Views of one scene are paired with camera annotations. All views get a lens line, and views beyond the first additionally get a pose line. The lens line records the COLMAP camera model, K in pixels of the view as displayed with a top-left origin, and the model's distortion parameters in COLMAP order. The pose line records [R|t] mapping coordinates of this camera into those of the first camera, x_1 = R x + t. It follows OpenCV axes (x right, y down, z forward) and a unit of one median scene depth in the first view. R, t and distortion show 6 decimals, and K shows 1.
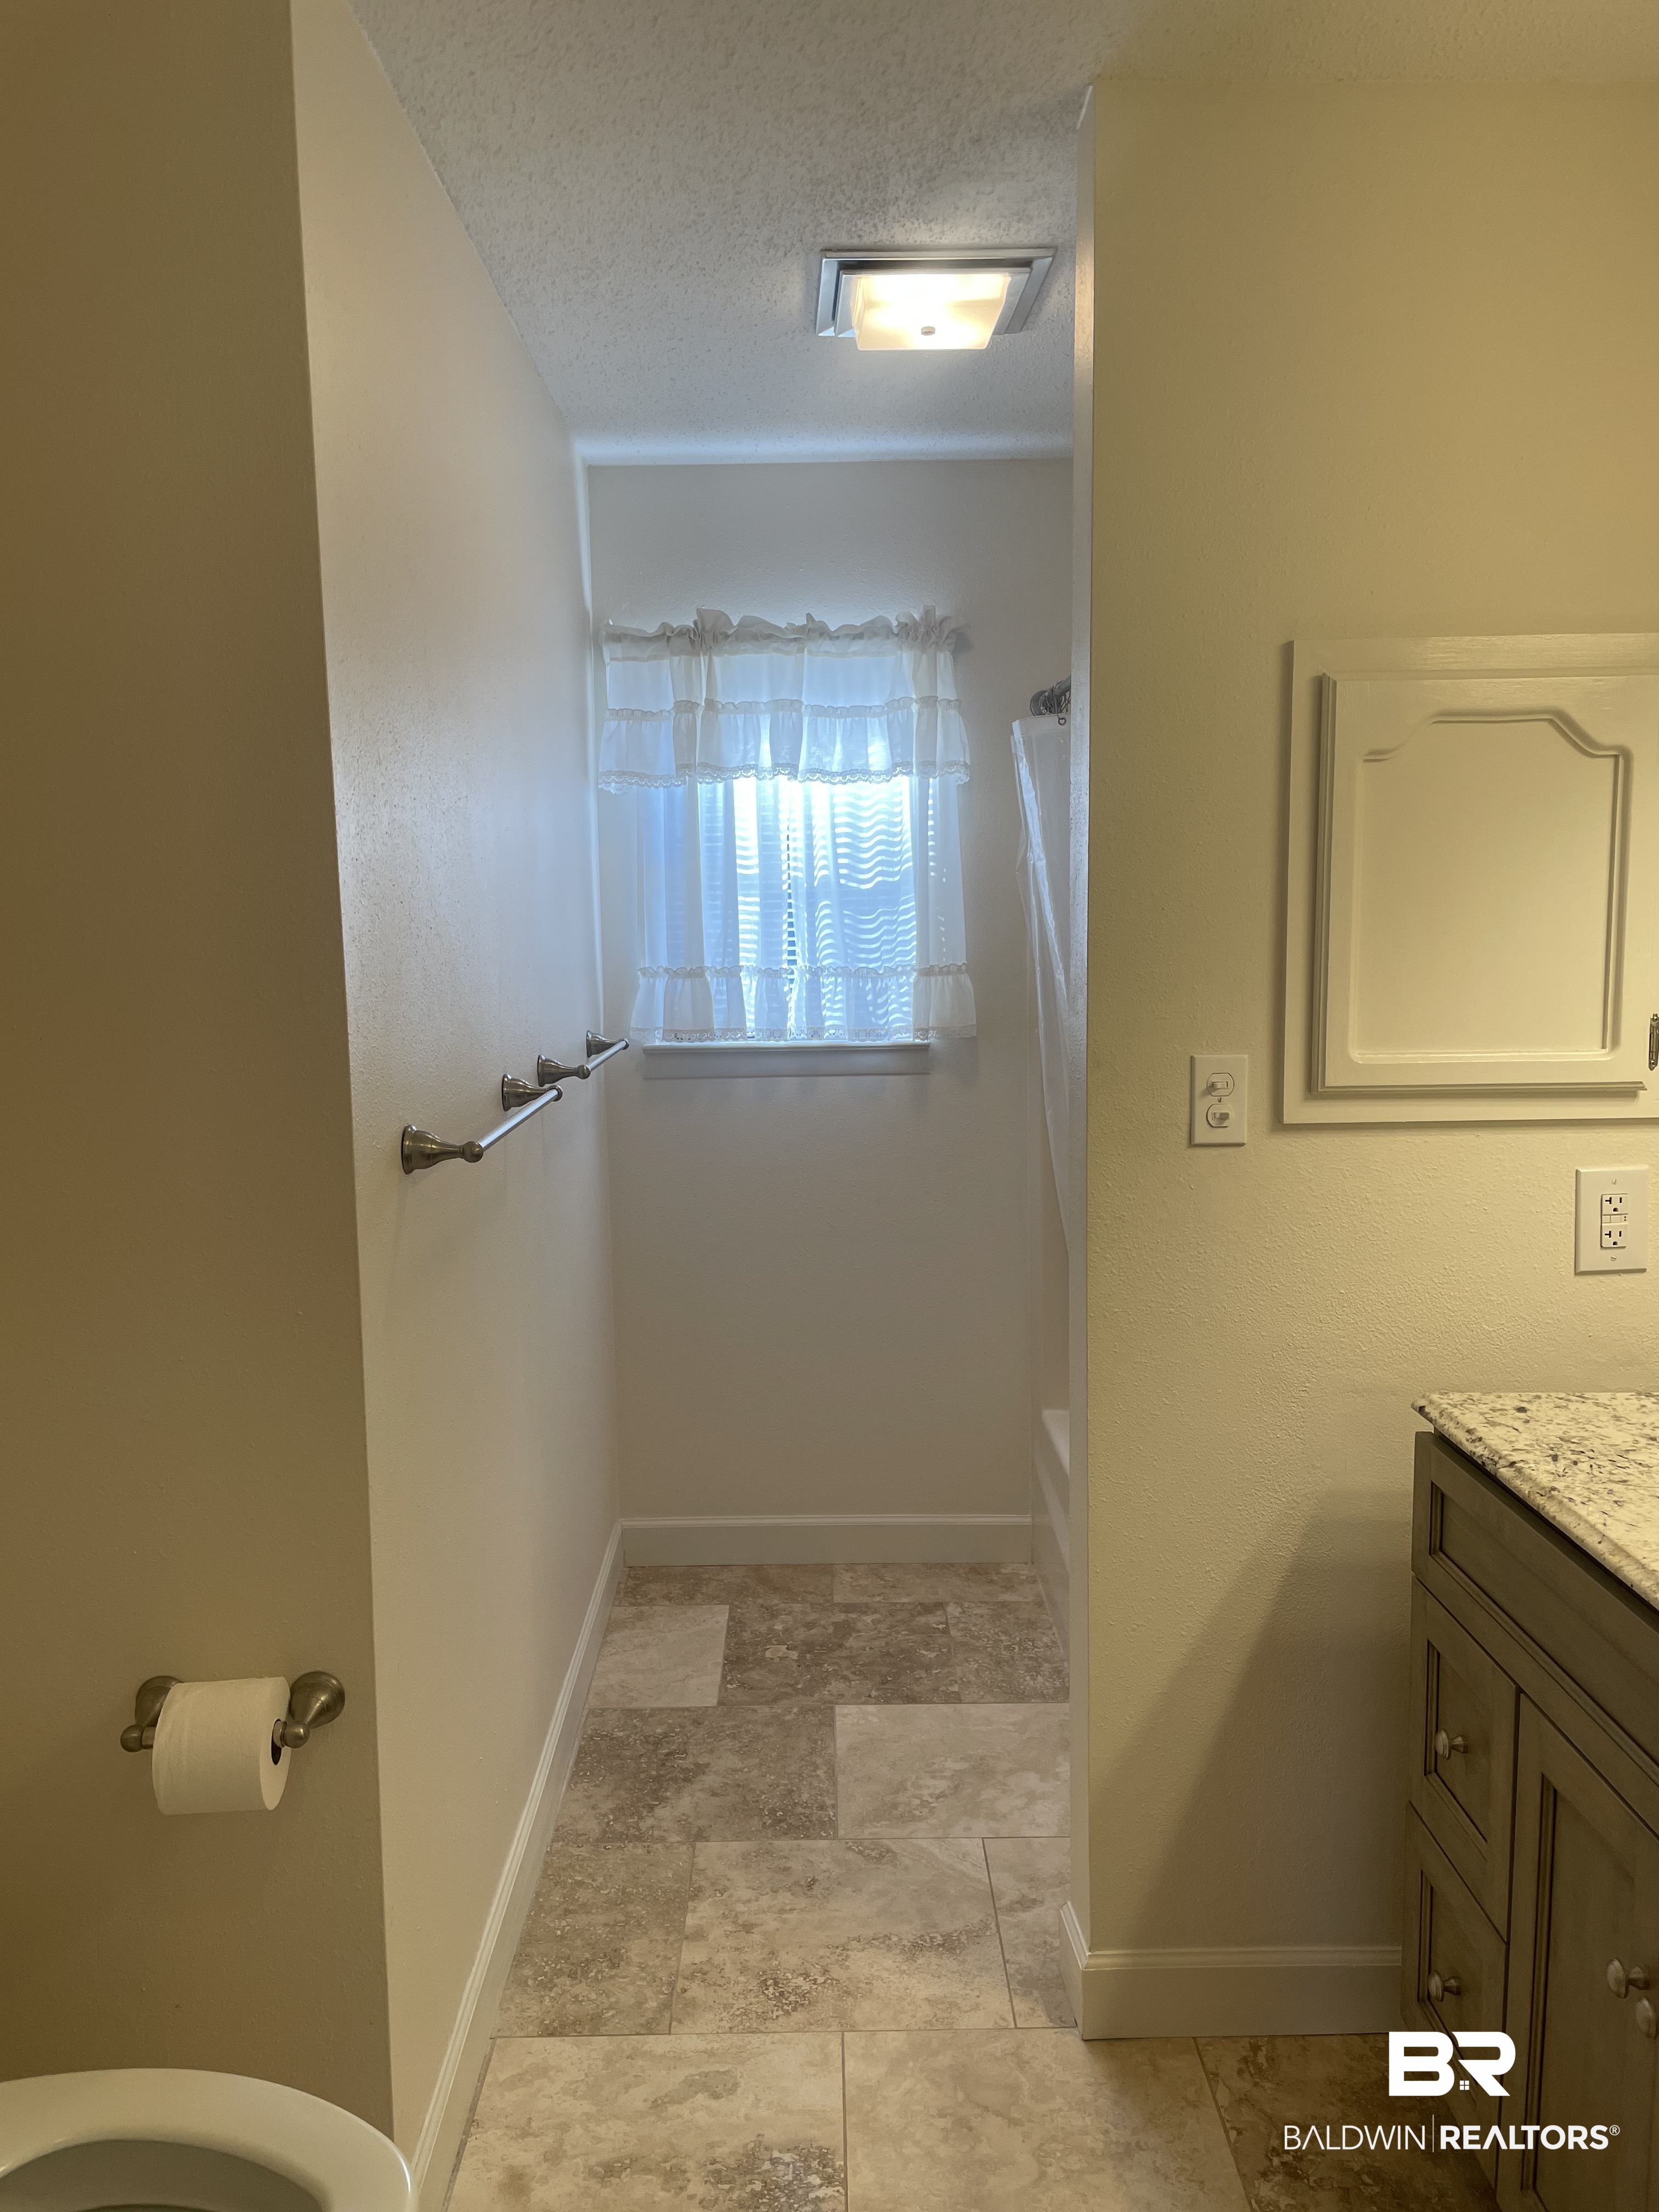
lens RADIAL K [[1678.7, 0, 825.5], [0, 1678.7, 1093.0], [0, 0, 1]] dist [0.089383, -0.111581]
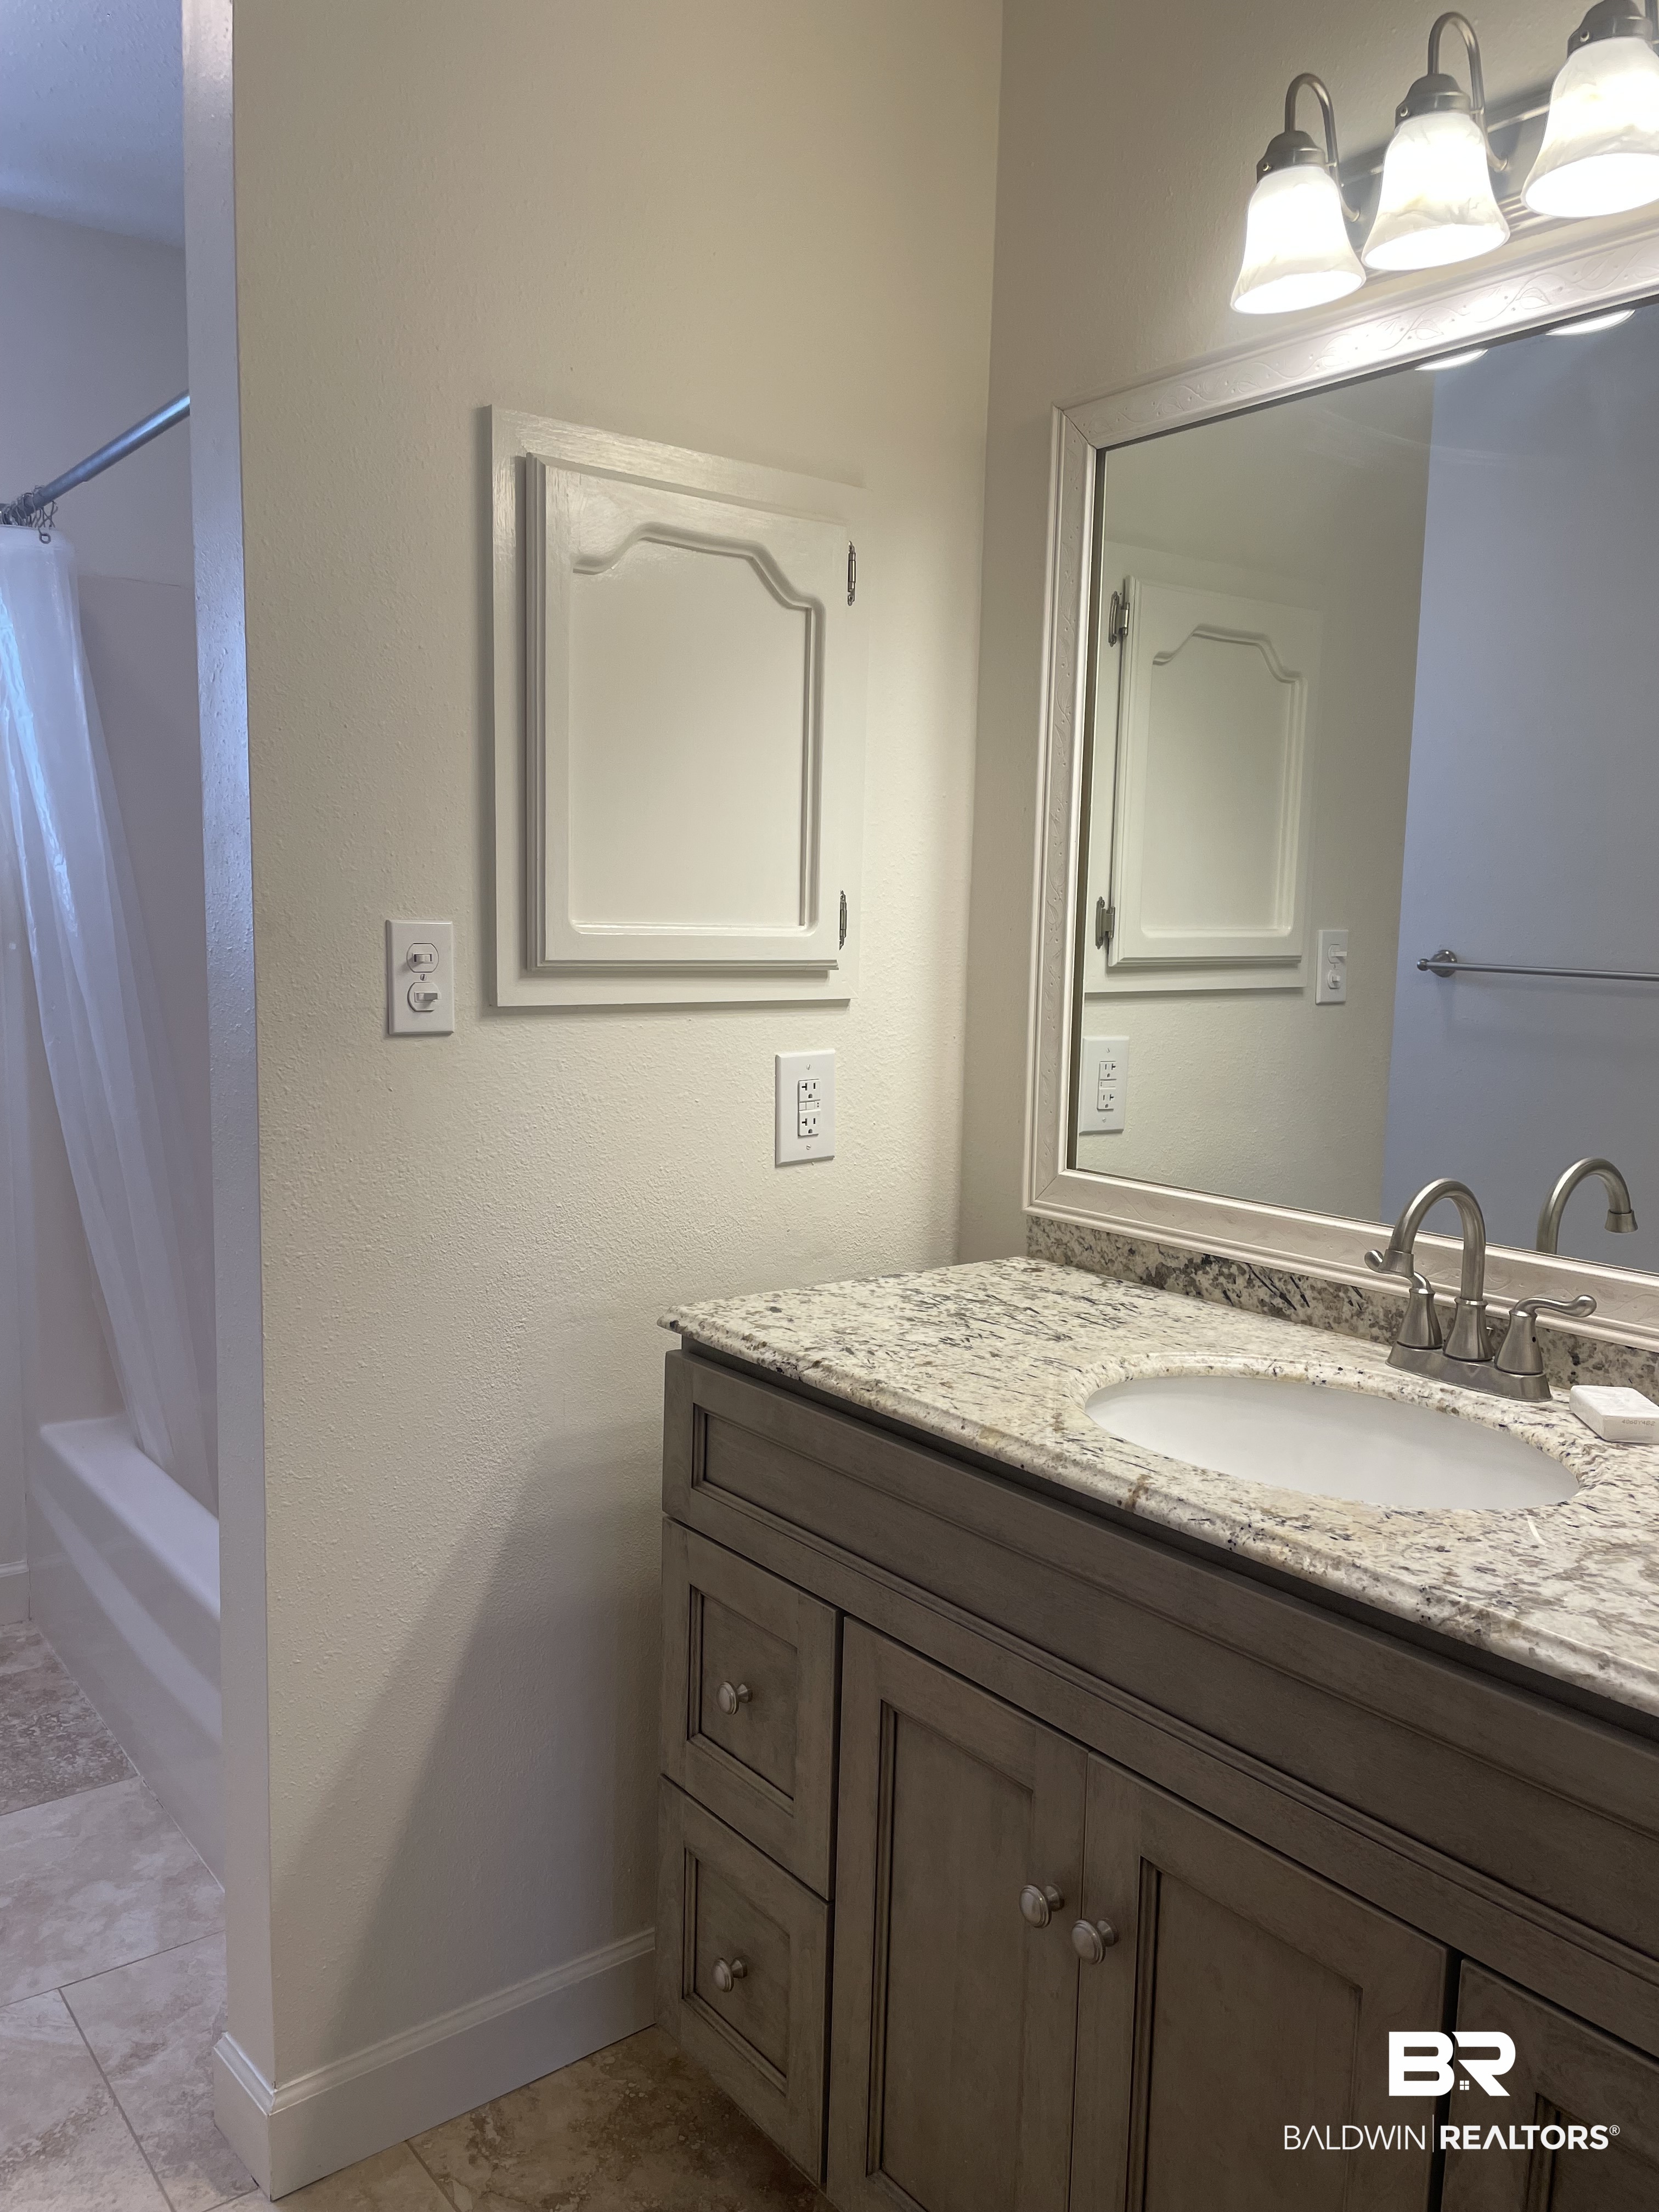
lens RADIAL K [[1678.7, 0, 842.2], [0, 1678.7, 1103.6], [0, 0, 1]] dist [0.089383, -0.111581]
pose [[0.790426, -0.041874, 0.611125, -0.100211], [0.031718, 0.999120, 0.027435, 0.048123], [-0.611736, -0.002302, 0.791059, 0.245106]]
